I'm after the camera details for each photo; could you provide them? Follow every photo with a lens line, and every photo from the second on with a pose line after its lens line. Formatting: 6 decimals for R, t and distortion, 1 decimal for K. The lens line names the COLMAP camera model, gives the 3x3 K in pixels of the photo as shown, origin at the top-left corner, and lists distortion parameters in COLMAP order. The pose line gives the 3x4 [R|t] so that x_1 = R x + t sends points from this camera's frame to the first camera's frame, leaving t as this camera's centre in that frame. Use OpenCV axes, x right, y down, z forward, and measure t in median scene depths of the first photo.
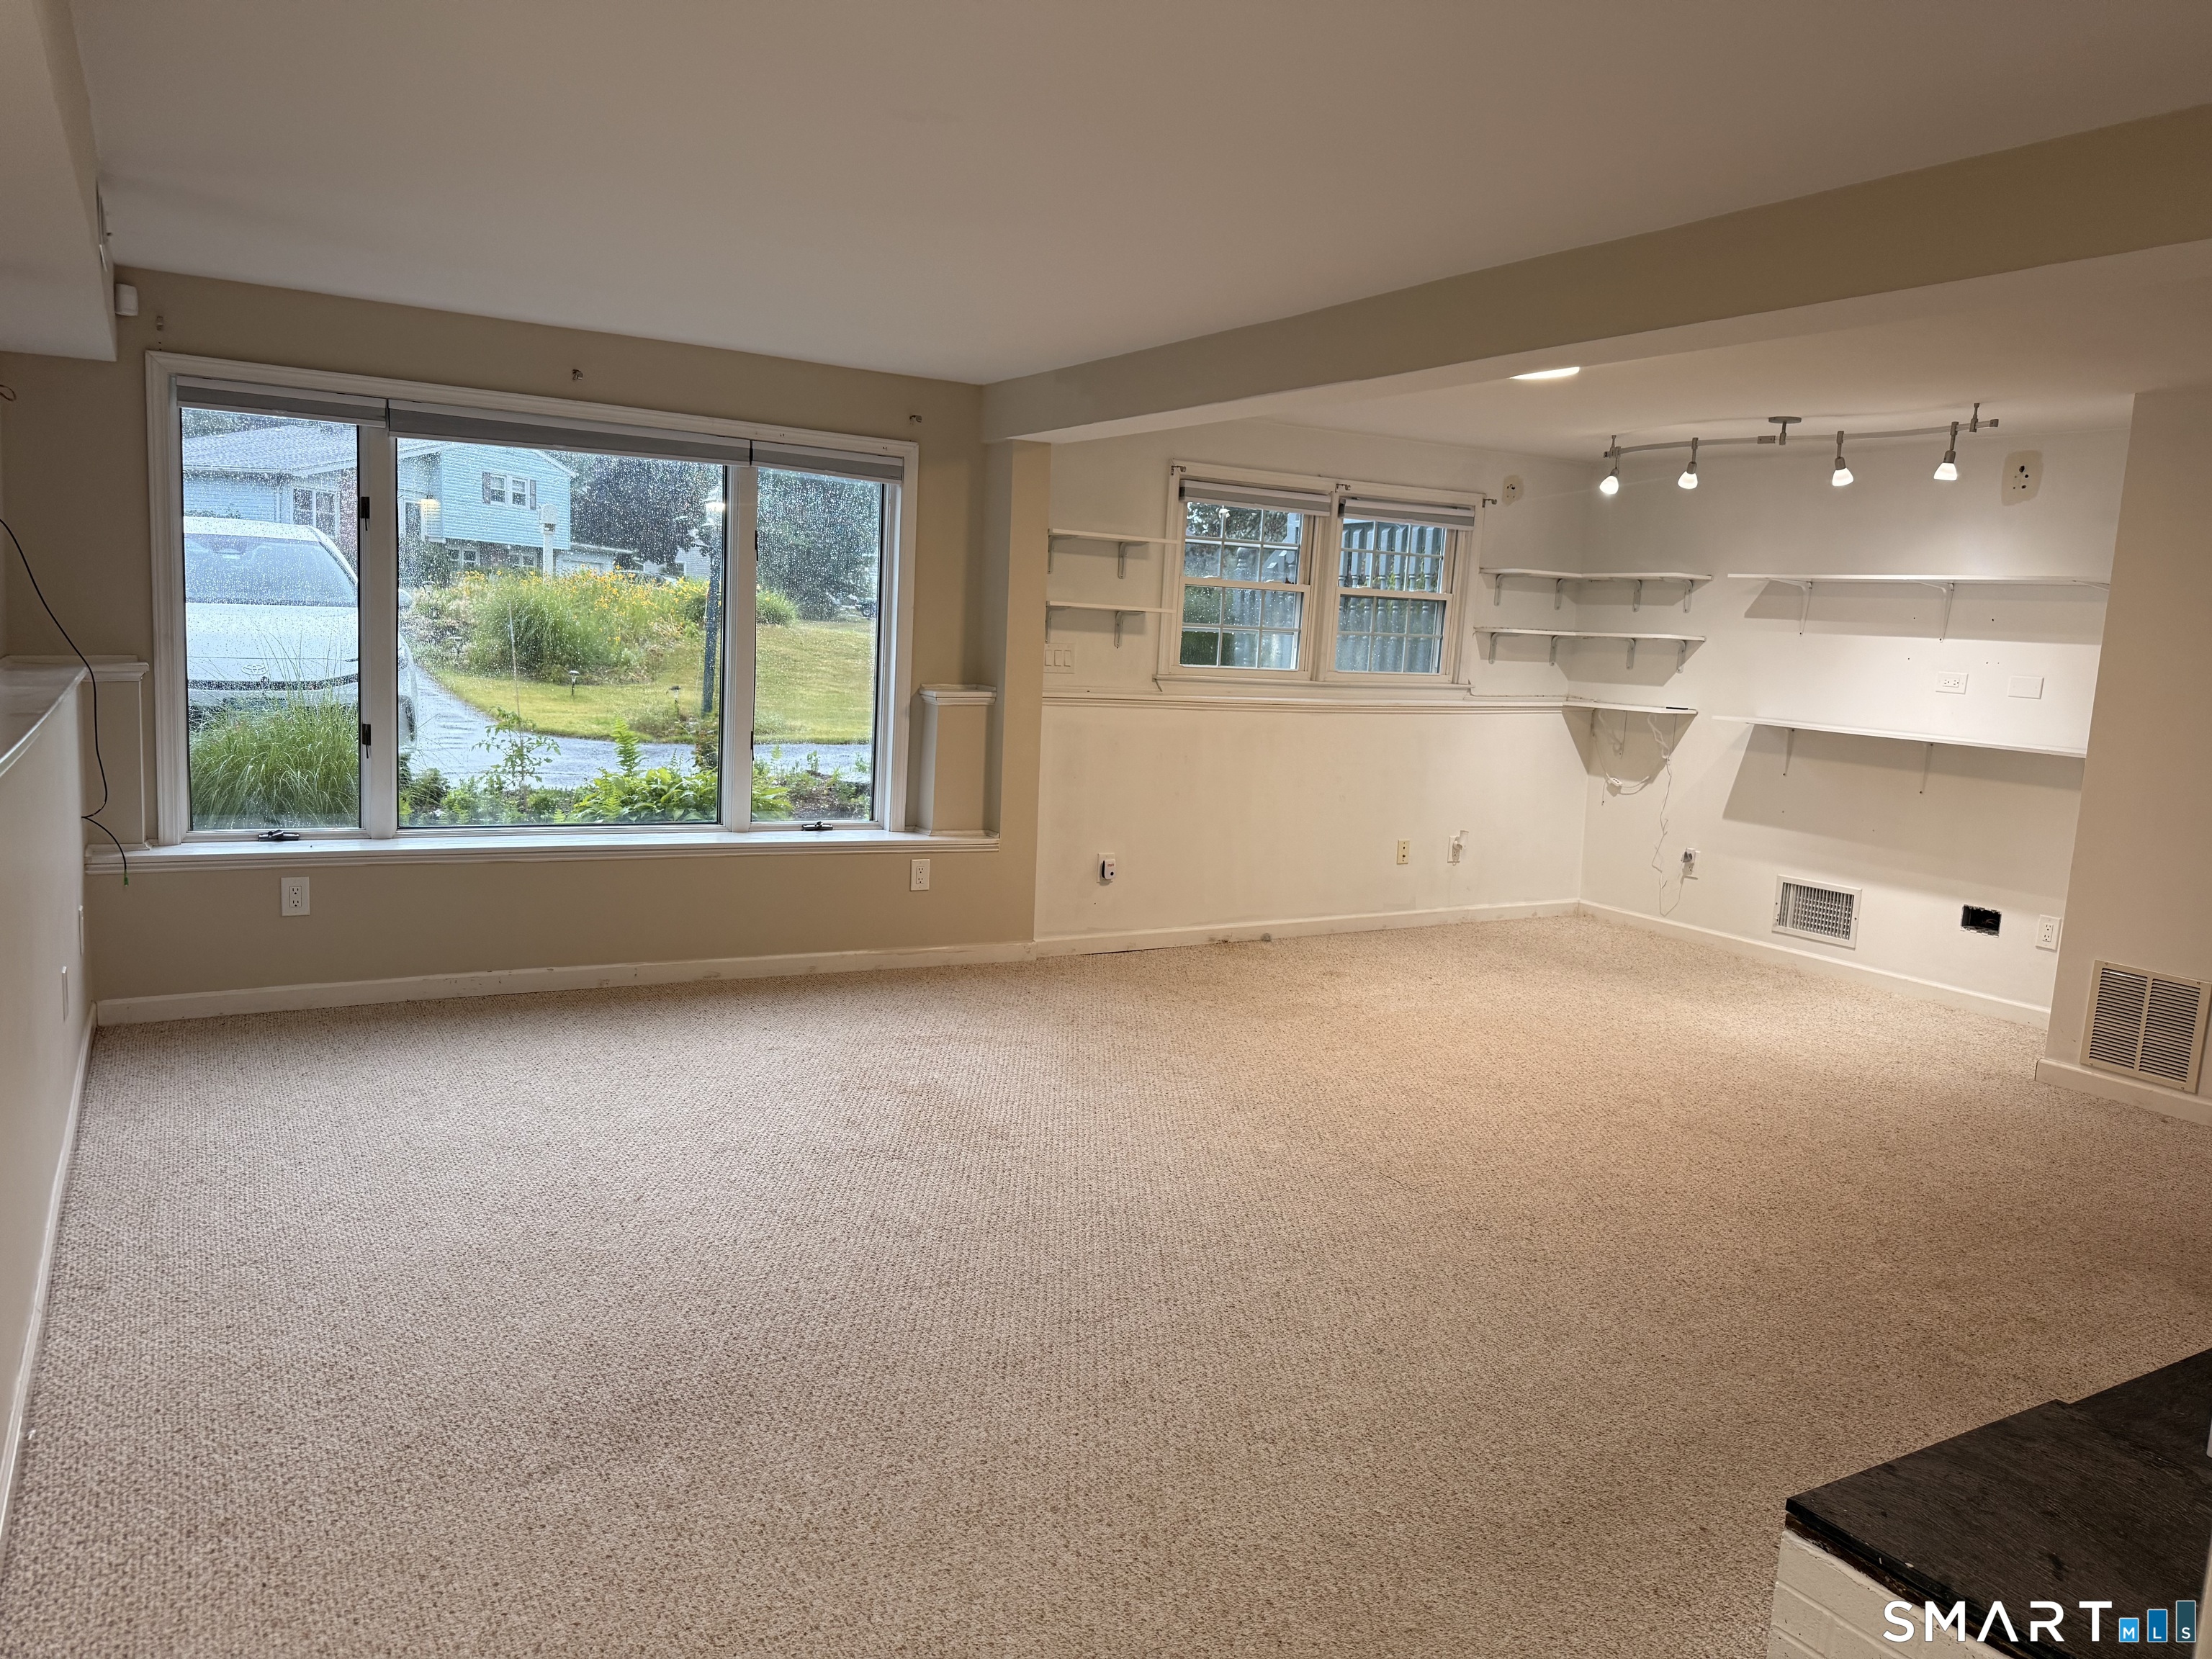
lens RADIAL K [[1551.5, 0, 1106.0], [0, 1551.5, 829.5], [0, 0, 1]] dist [0.109705, -0.170523]
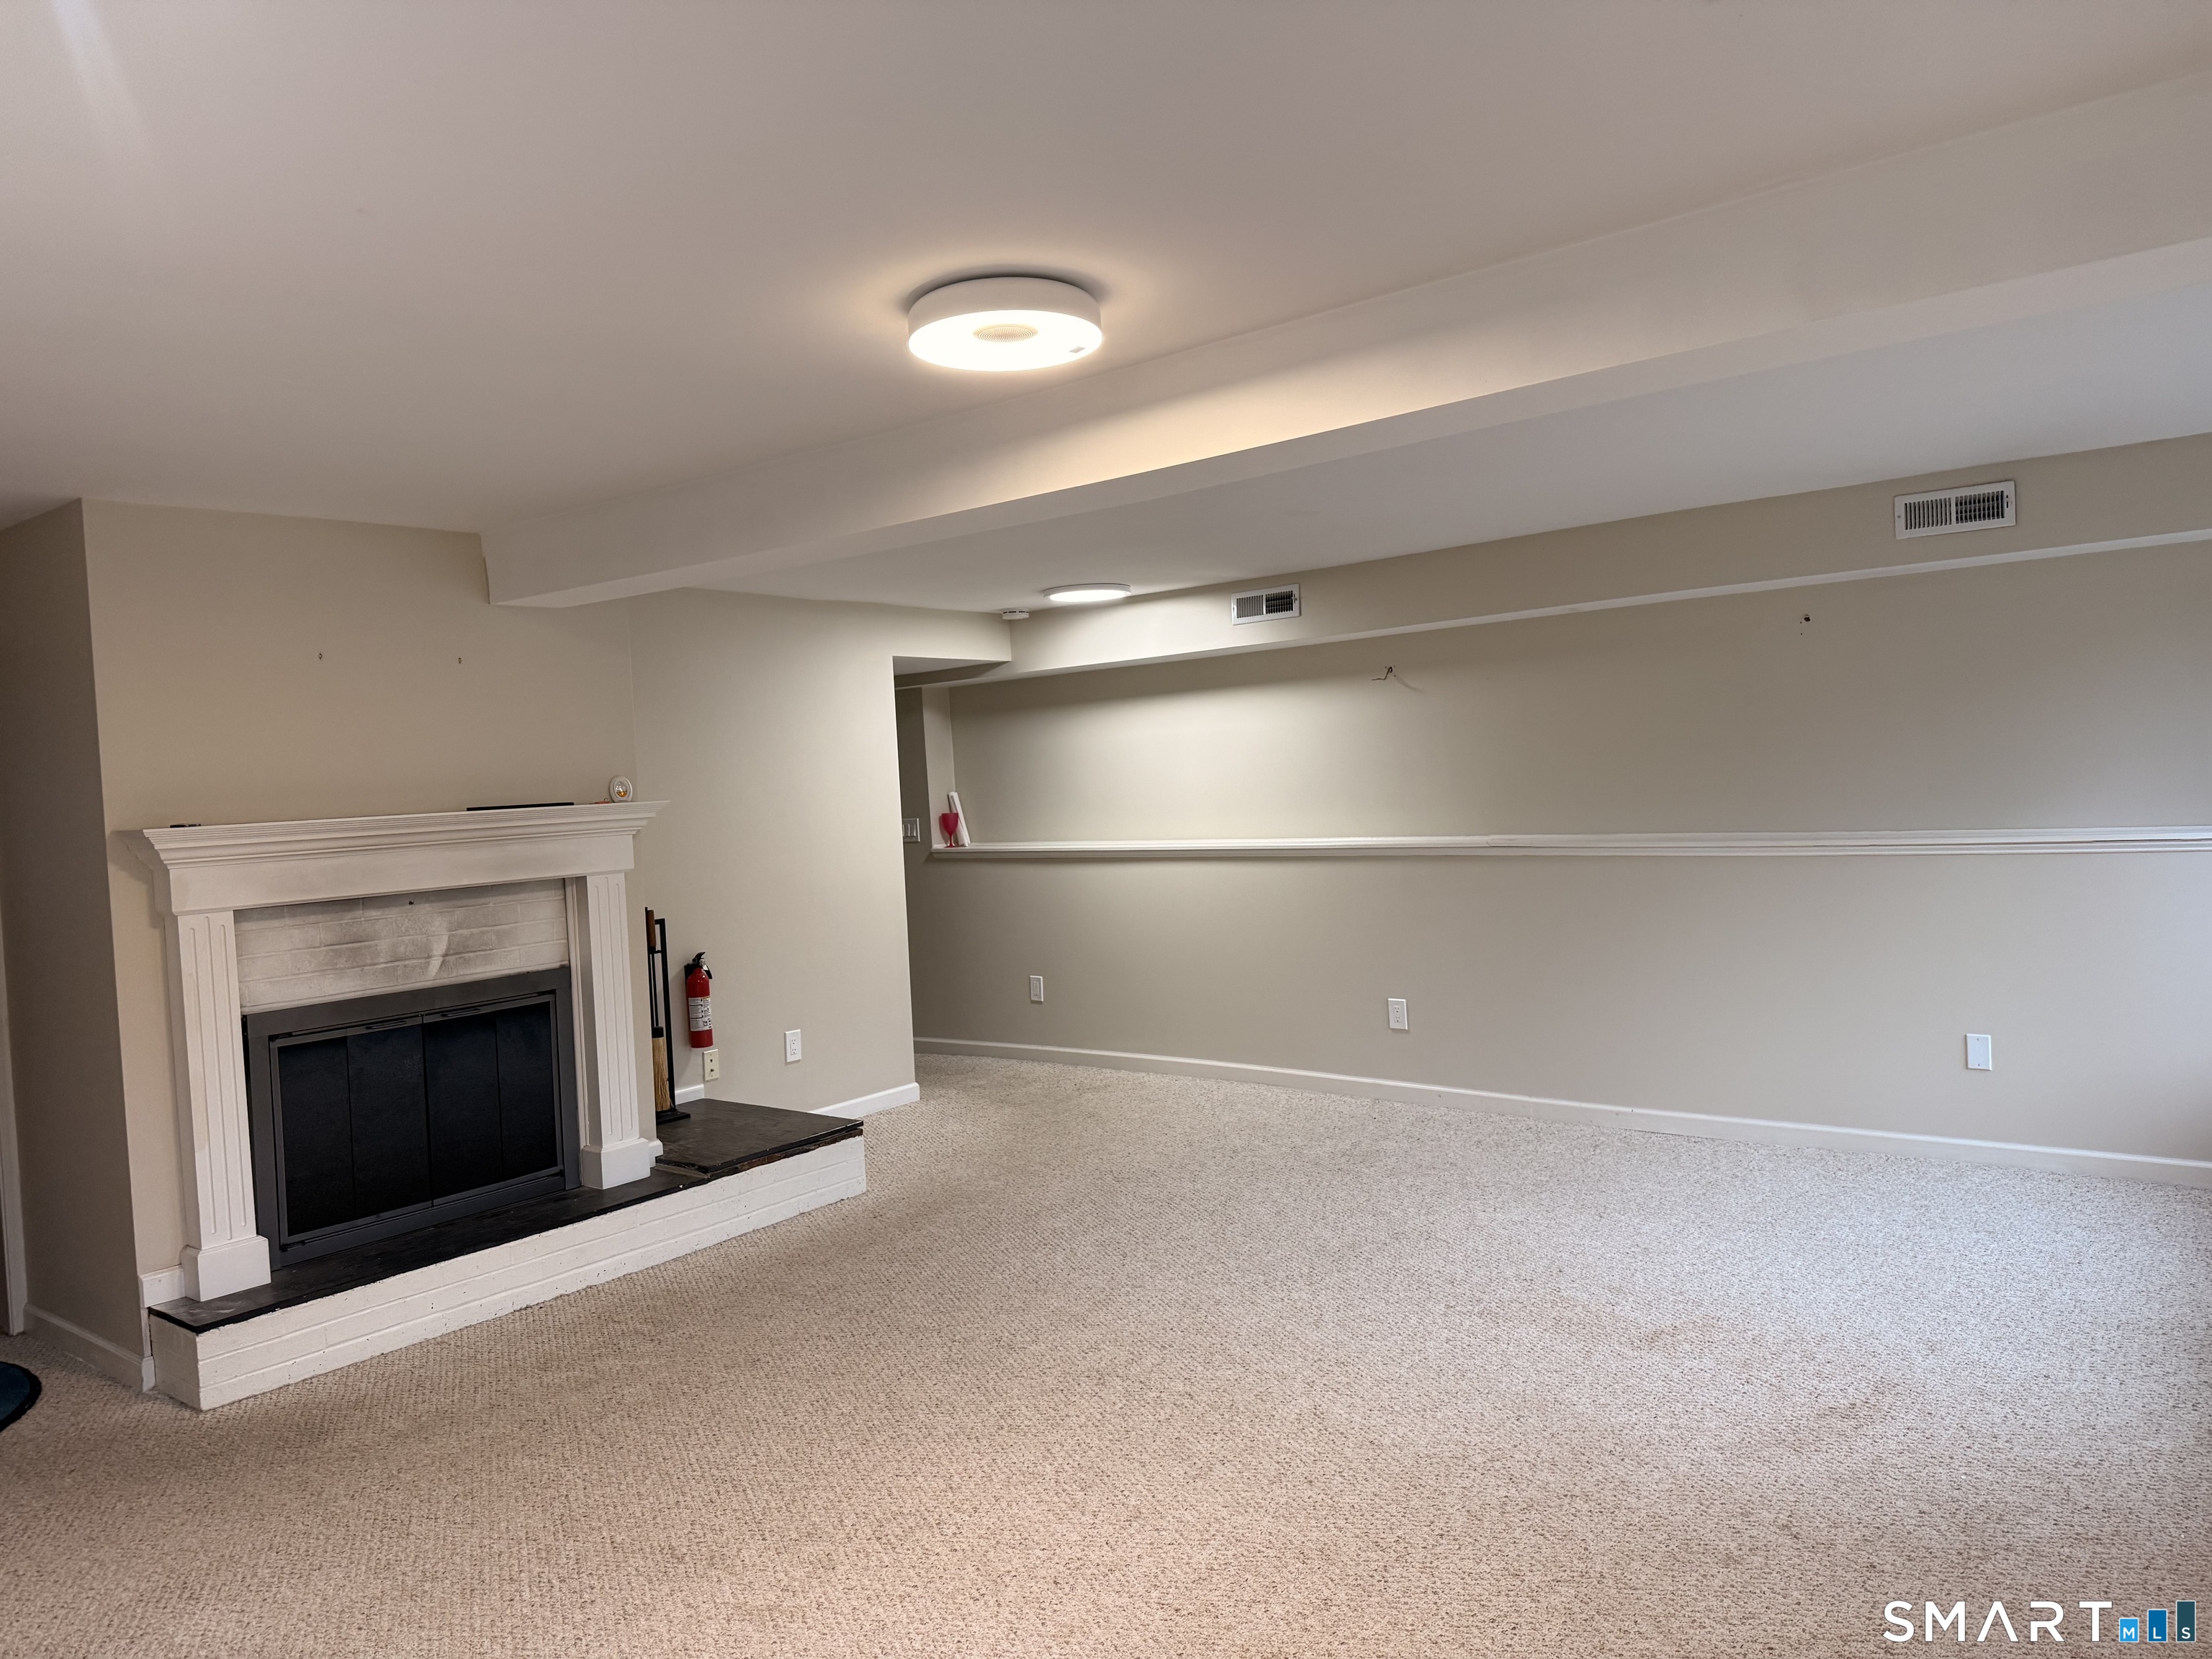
lens RADIAL K [[1551.5, 0, 1106.0], [0, 1551.5, 829.5], [0, 0, 1]] dist [0.109705, -0.170523]
pose [[-0.936938, 0.010127, -0.349348, 0.481050], [-0.041454, 0.989304, 0.139857, -0.223397], [0.347028, 0.145519, -0.926497, 1.757658]]
